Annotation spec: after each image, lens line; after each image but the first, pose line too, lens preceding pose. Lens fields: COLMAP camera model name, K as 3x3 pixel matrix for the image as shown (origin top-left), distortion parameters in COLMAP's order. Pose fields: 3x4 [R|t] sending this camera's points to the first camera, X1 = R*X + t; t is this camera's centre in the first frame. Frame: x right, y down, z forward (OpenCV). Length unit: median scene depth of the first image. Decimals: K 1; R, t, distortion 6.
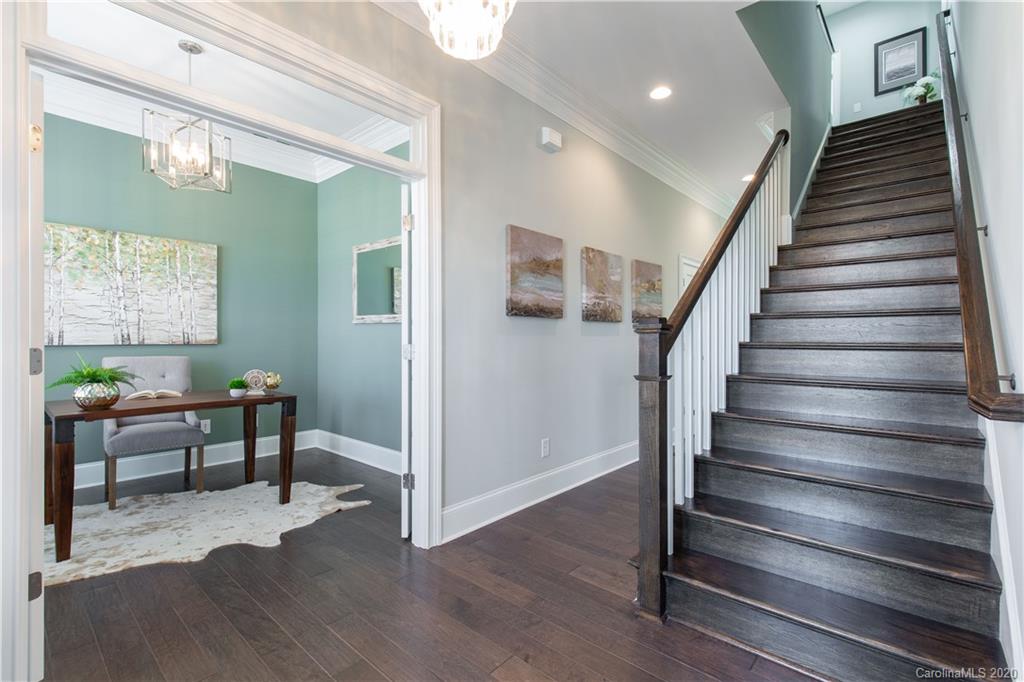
lens RADIAL K [[463.3, 0, 511.5], [0, 463.3, 339.7], [0, 0, 1]] dist [0.003396, 0.000490]
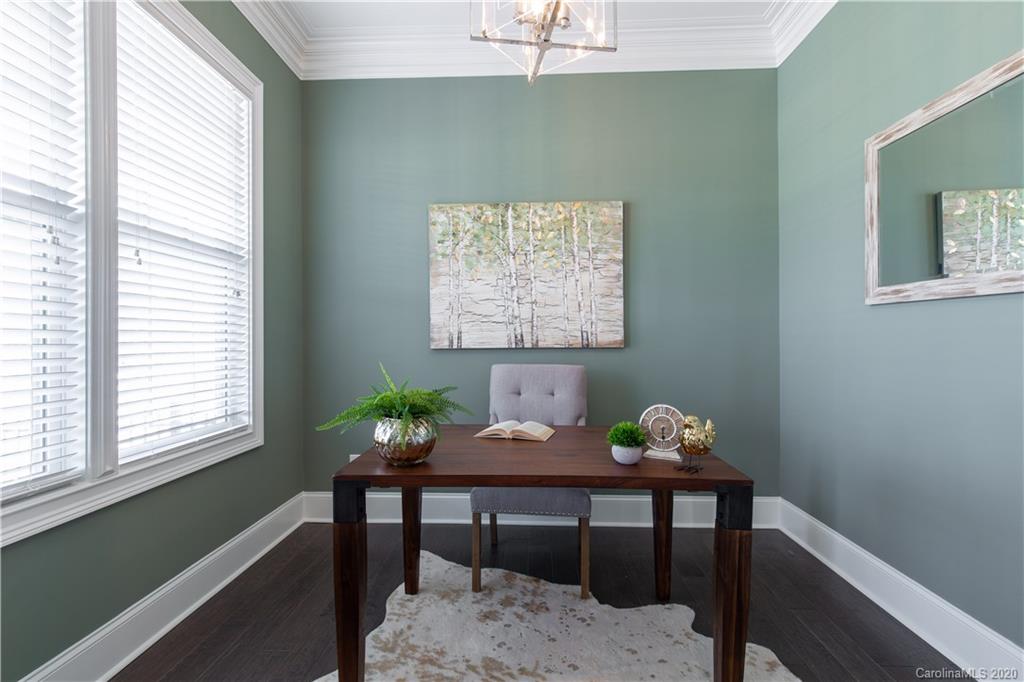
lens RADIAL K [[463.3, 0, 511.5], [0, 463.3, 339.7], [0, 0, 1]] dist [0.003396, 0.000490]
pose [[0.637537, -0.006292, -0.770394, -0.245332], [0.005795, 0.999978, -0.003372, -0.000556], [0.770398, -0.002315, 0.637559, 0.498070]]
